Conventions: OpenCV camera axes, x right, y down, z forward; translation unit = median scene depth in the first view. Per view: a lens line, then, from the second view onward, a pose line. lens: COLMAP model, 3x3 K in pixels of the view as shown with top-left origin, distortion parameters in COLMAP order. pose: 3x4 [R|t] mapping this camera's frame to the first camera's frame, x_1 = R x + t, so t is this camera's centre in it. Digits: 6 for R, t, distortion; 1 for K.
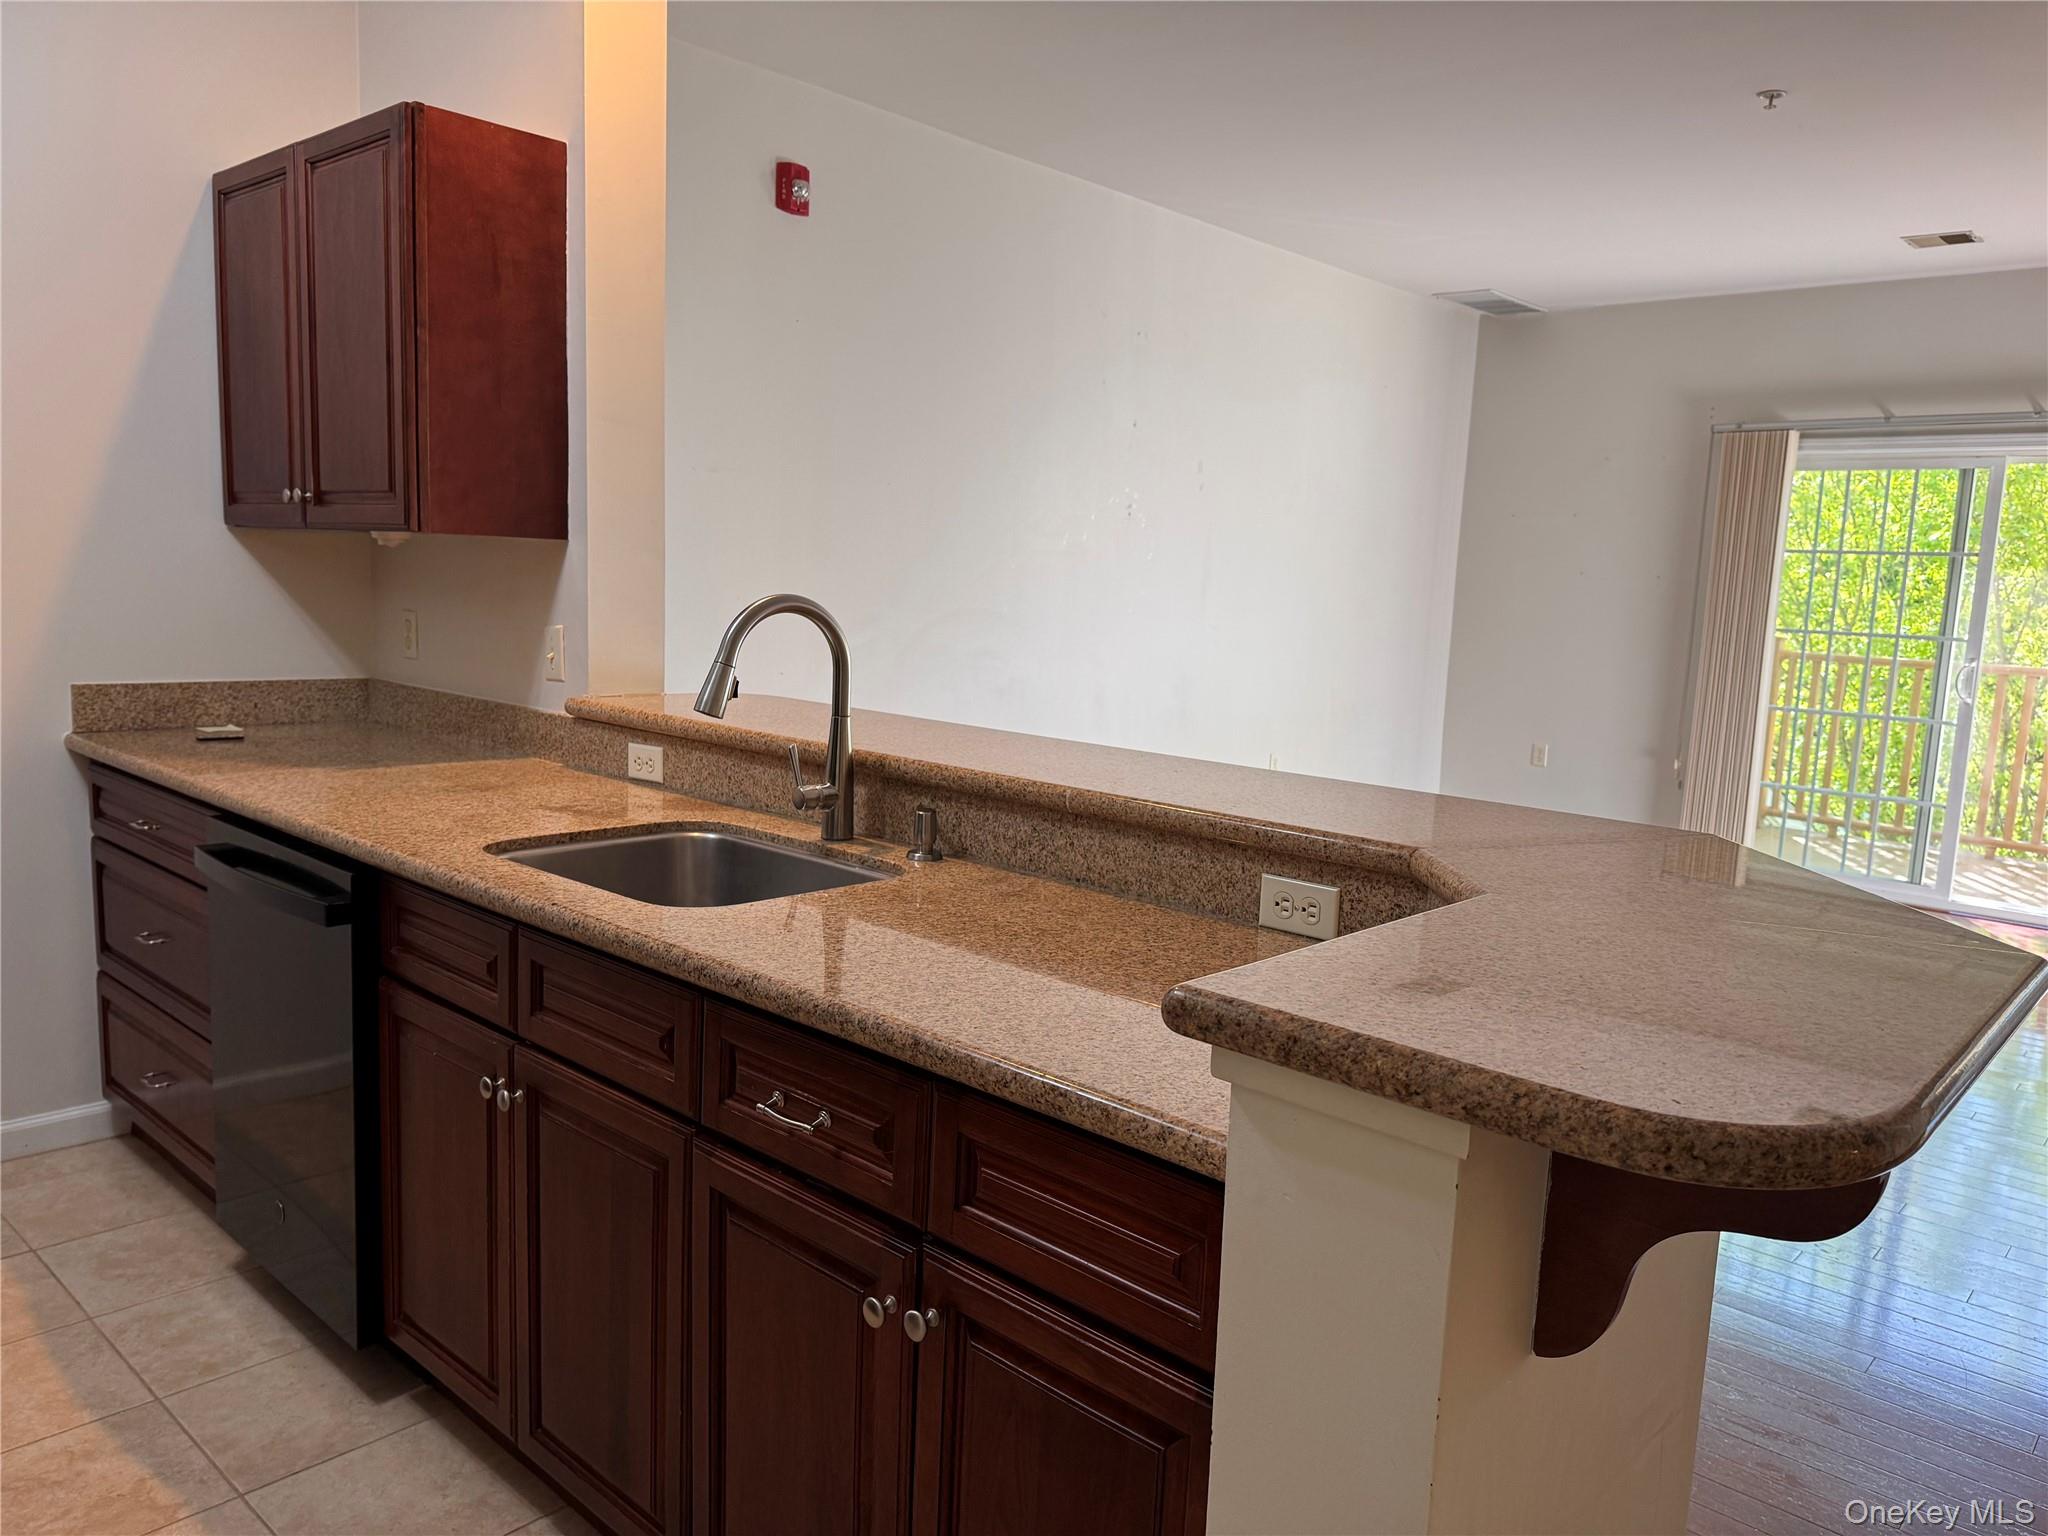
lens RADIAL K [[1449.6, 0, 1026.0], [0, 1449.6, 767.9], [0, 0, 1]] dist [-0.001651, -0.001780]
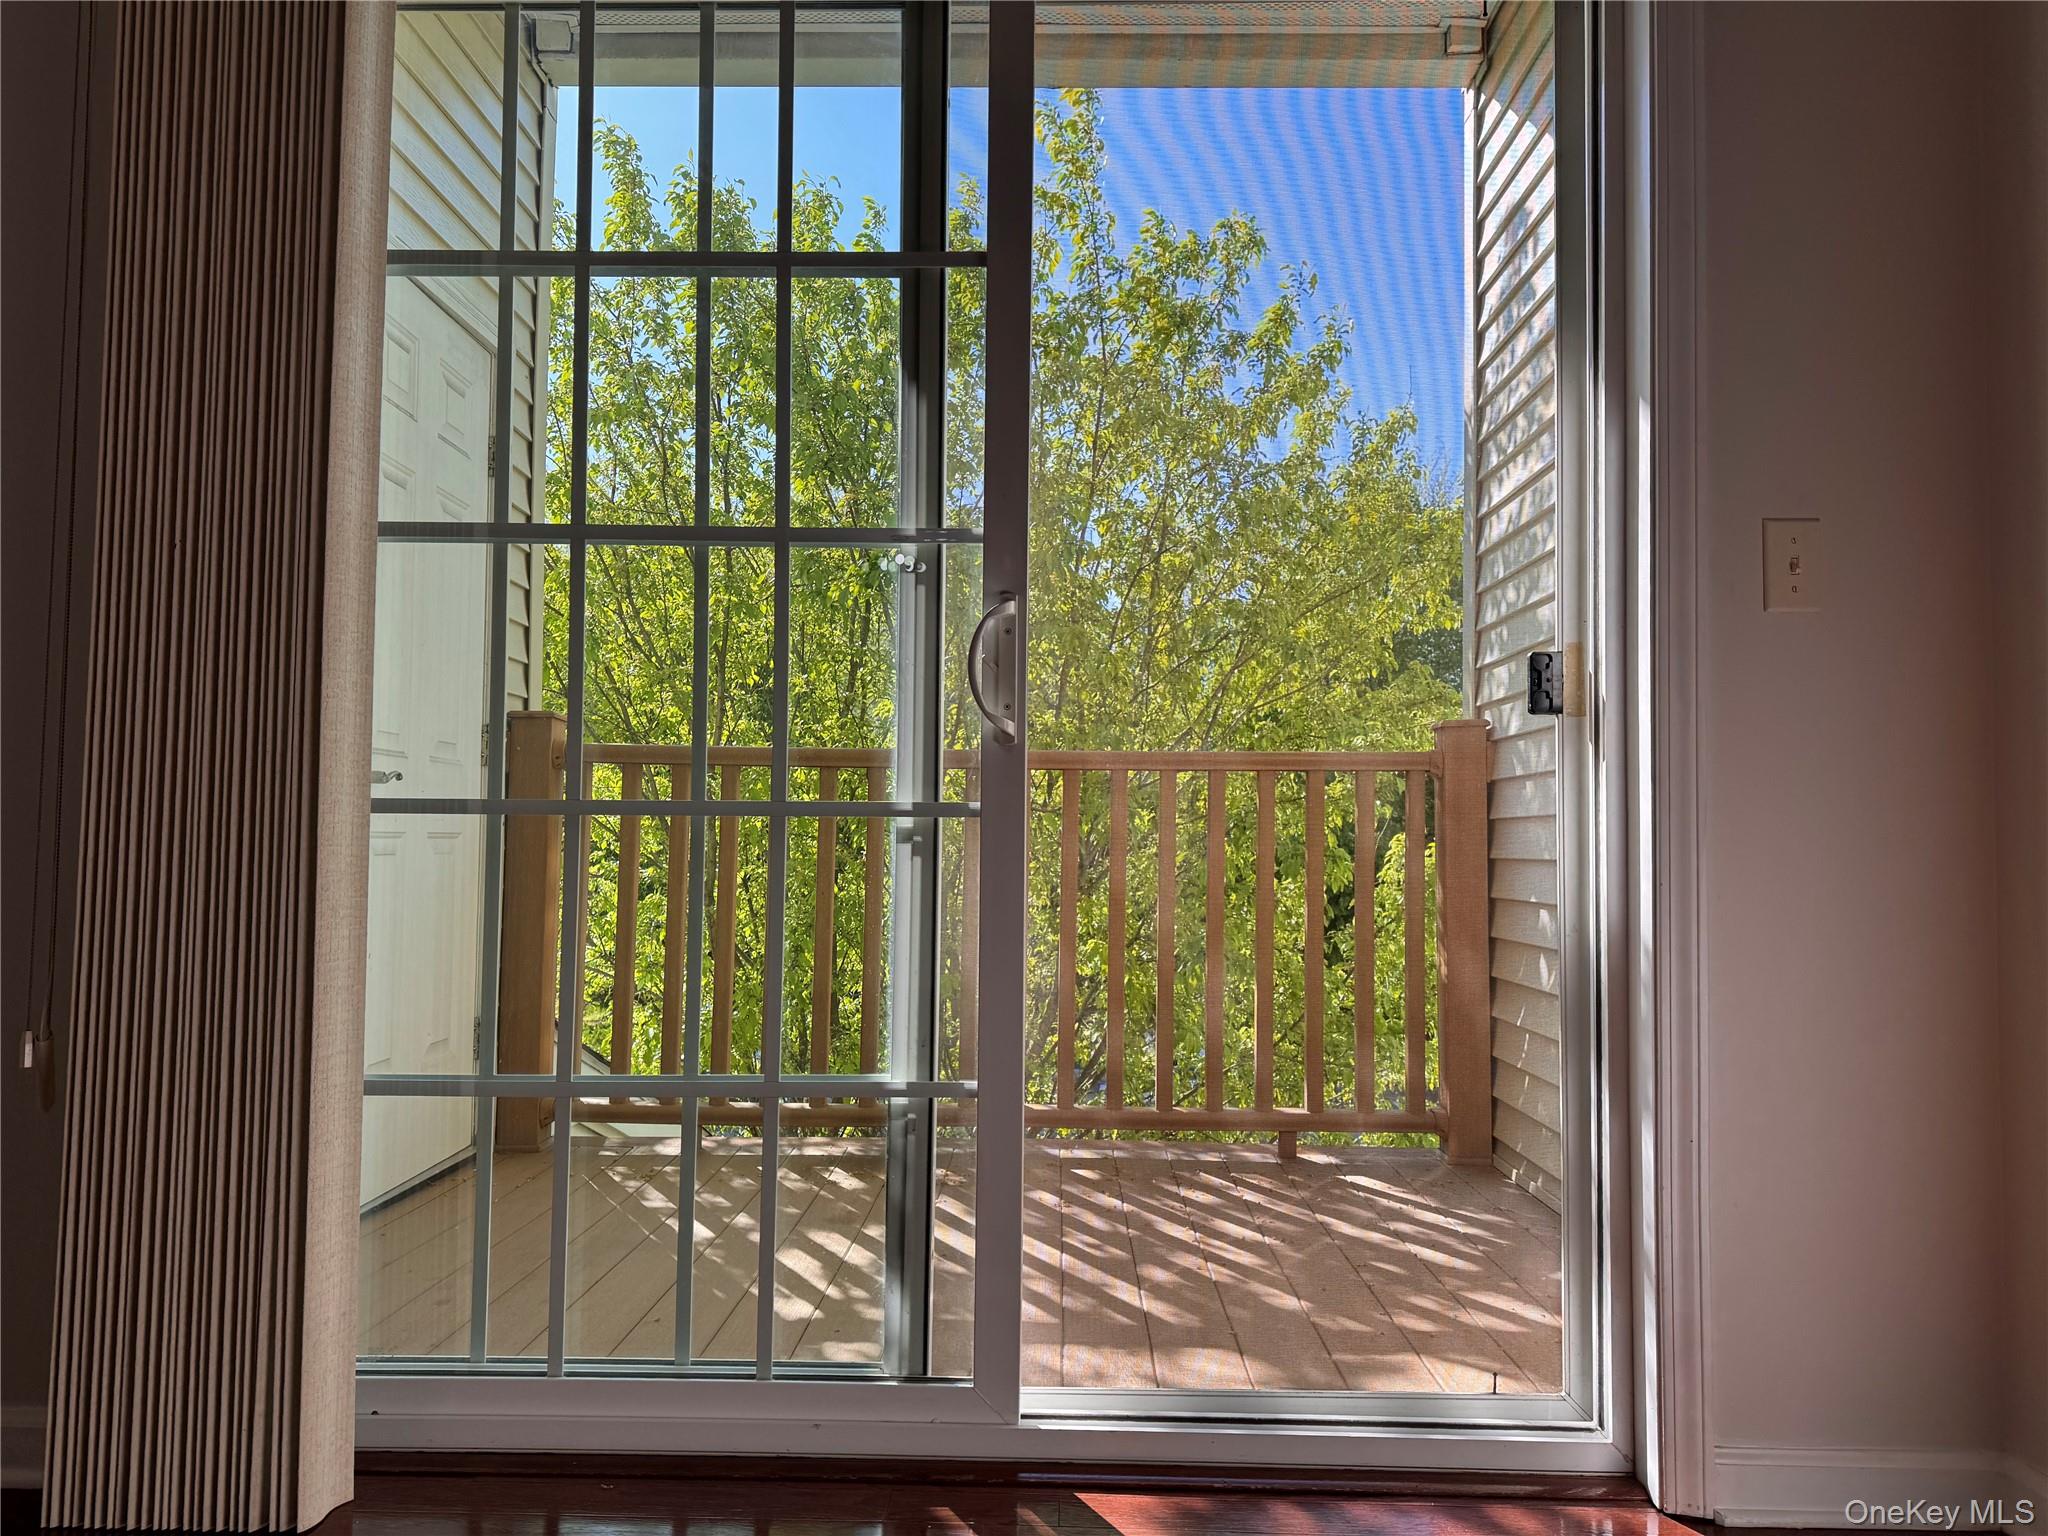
lens RADIAL K [[1423.8, 0, 1025.5], [0, 1423.8, 774.6], [0, 0, 1]] dist [0.088238, -0.117670]
pose [[0.757859, -0.003368, 0.652409, 0.459631], [0.111931, 0.985831, -0.124934, 0.000641], [-0.642745, 0.167707, 0.747498, 0.777011]]
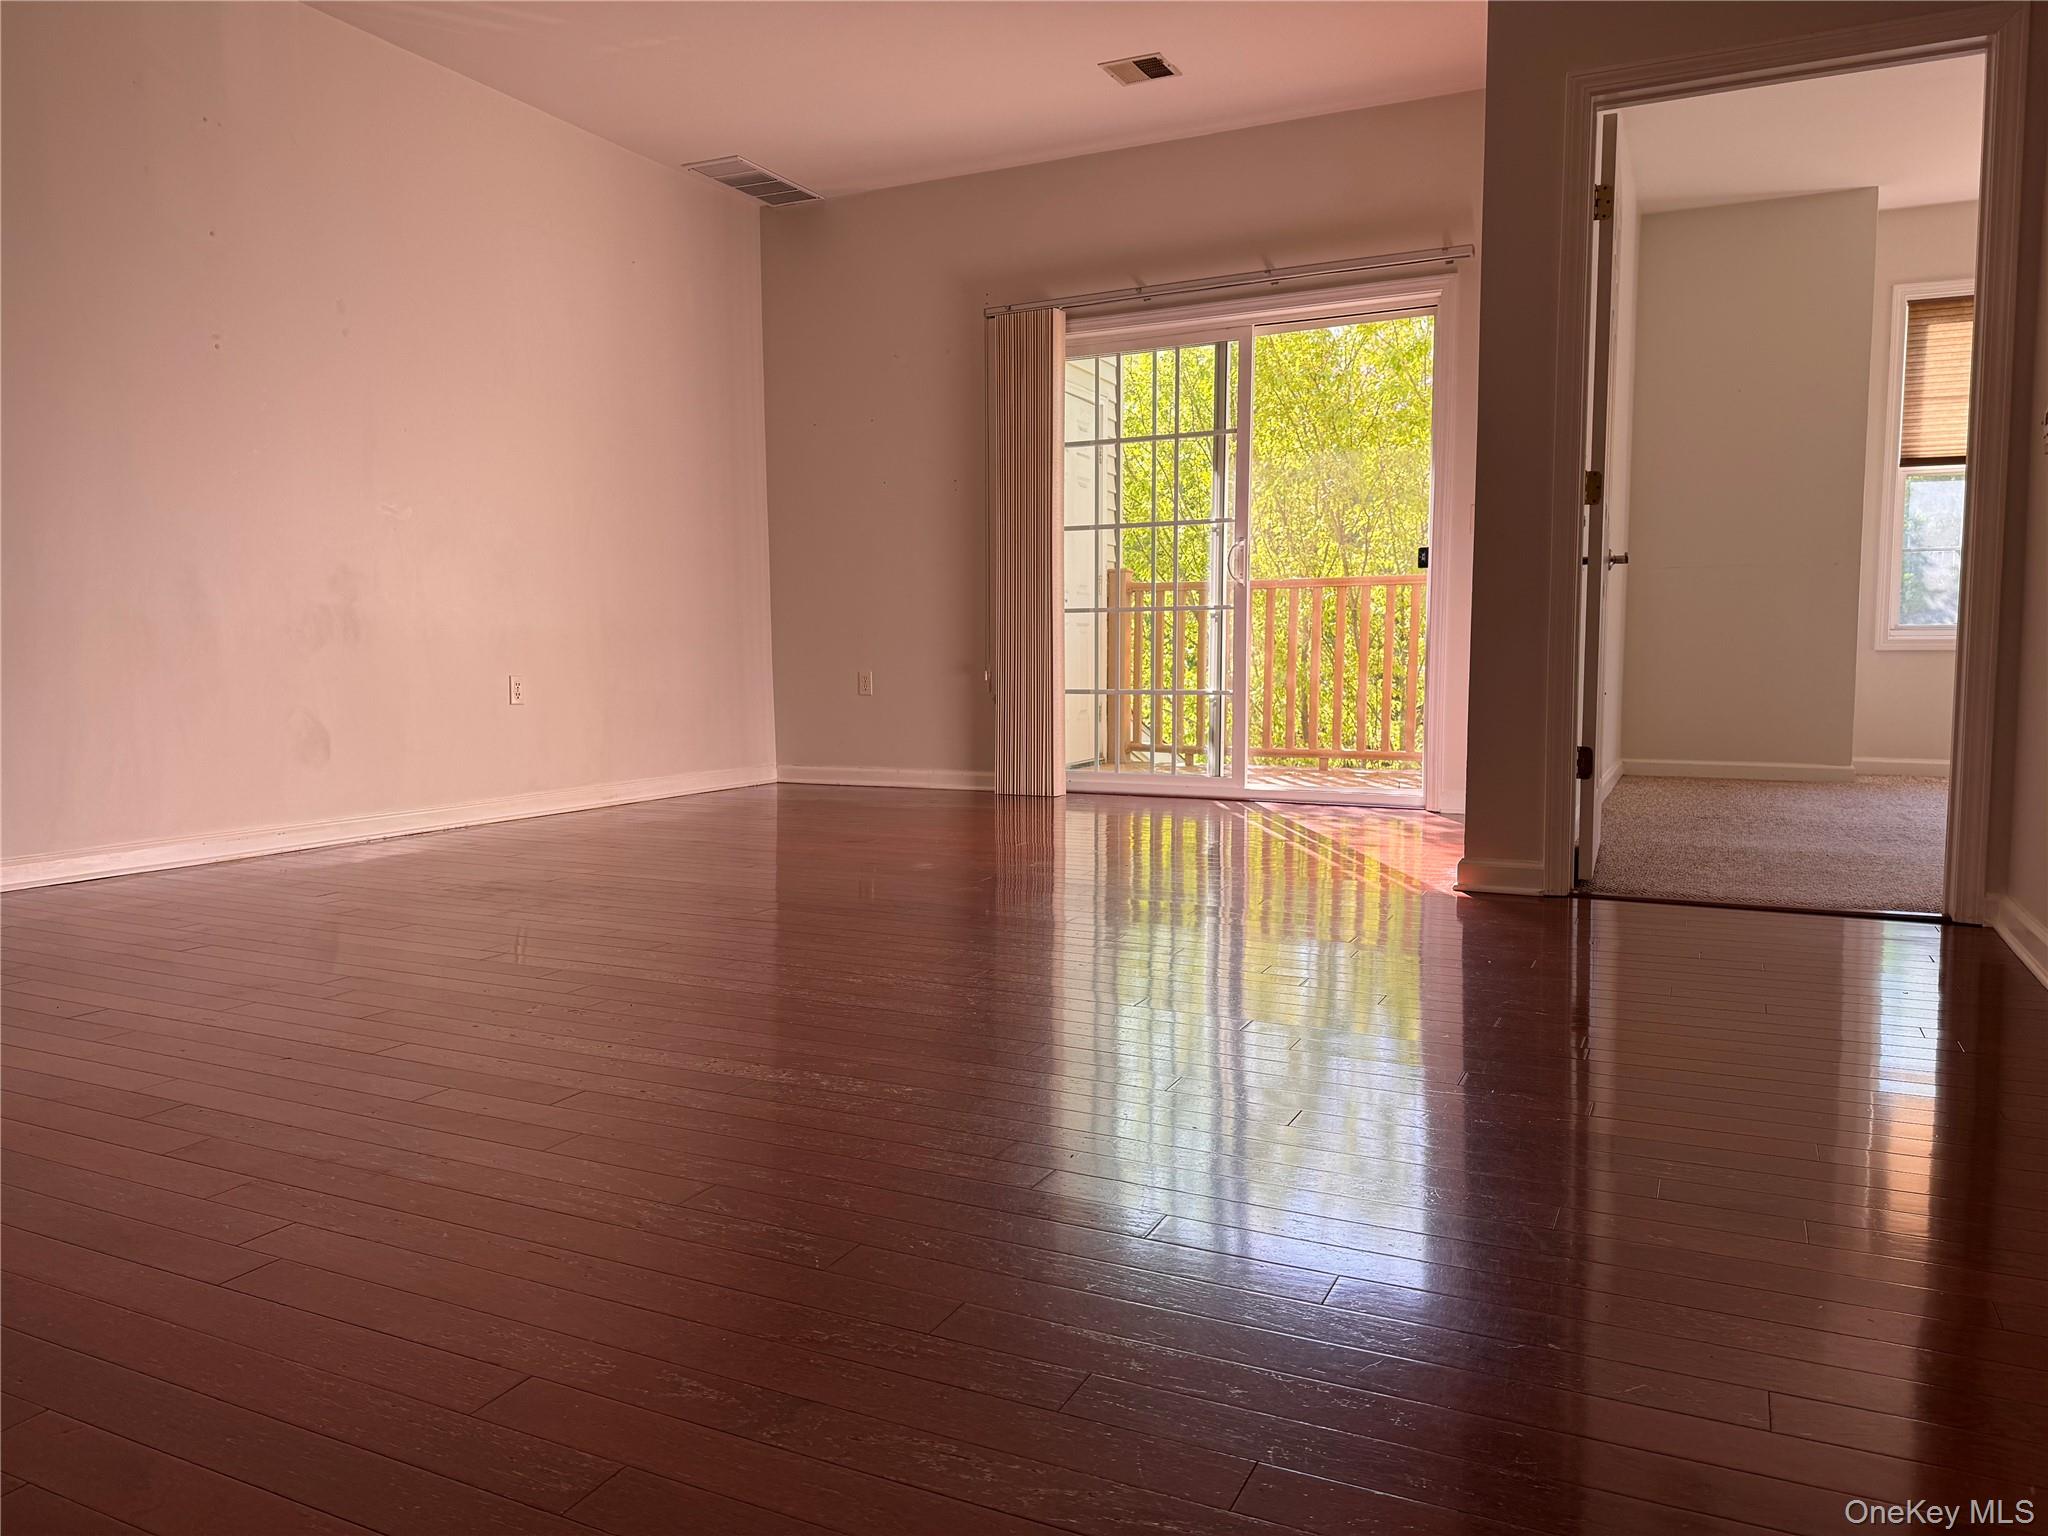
lens RADIAL K [[1438.0, 0, 1017.6], [0, 1438.0, 773.6], [0, 0, 1]] dist [0.135658, -0.224029]
pose [[0.961743, -0.066151, 0.265848, 0.239571], [0.078984, 0.996156, -0.037864, 0.107167], [-0.262322, 0.057414, 0.963271, 0.112149]]
